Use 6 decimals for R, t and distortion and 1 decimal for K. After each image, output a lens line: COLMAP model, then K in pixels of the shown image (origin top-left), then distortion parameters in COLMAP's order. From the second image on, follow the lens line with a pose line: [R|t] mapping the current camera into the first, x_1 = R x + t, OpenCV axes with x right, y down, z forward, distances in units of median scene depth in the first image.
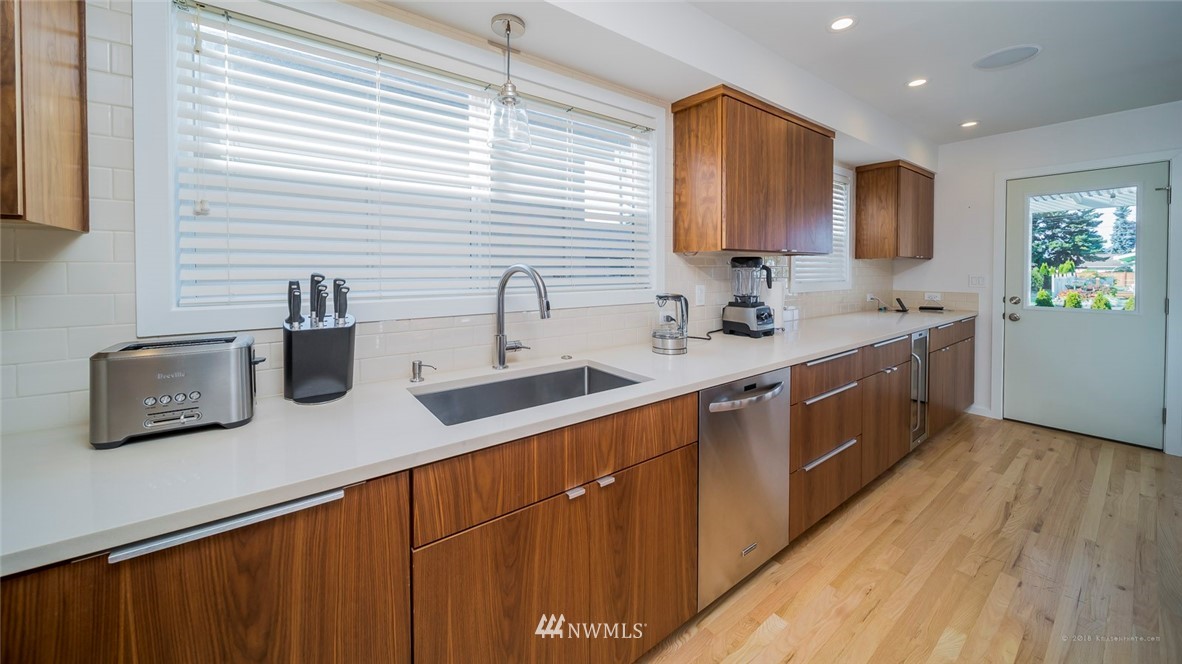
lens RADIAL K [[418.7, 0, 588.9], [0, 418.7, 274.7], [0, 0, 1]] dist [-0.002111, -0.000601]
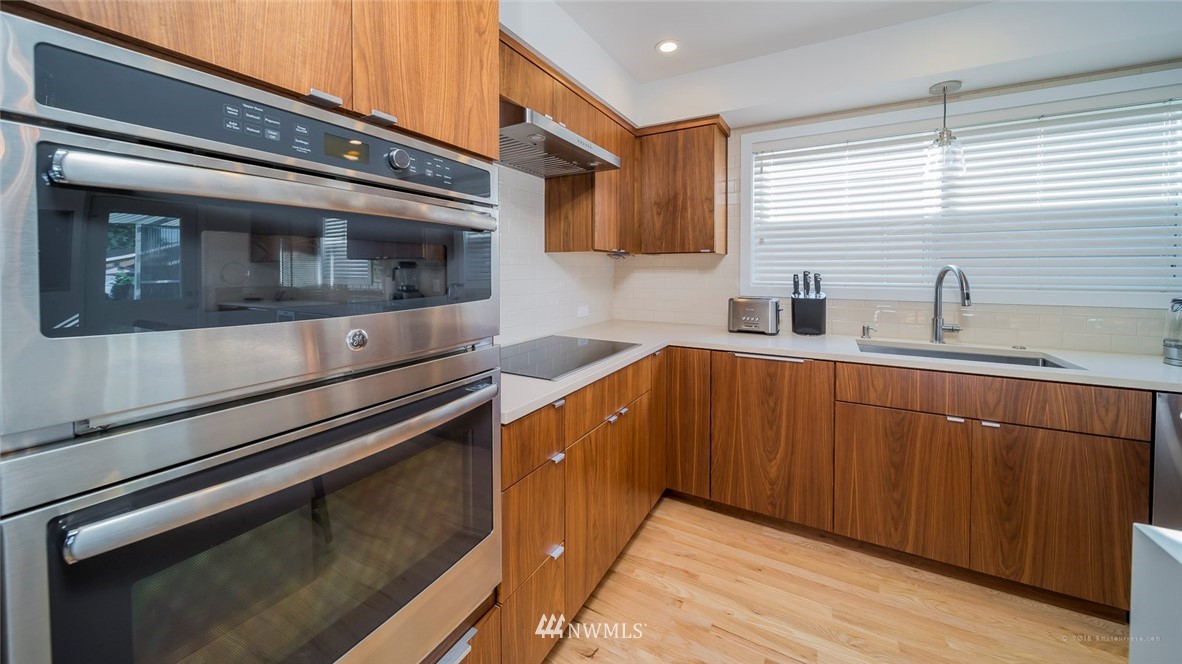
lens RADIAL K [[418.7, 0, 588.9], [0, 418.7, 274.7], [0, 0, 1]] dist [-0.002111, -0.000601]
pose [[0.403202, 0.011760, -0.915036, 0.759529], [-0.015329, 0.999864, 0.006095, 0.020382], [0.914983, 0.011569, 0.403327, -0.756991]]
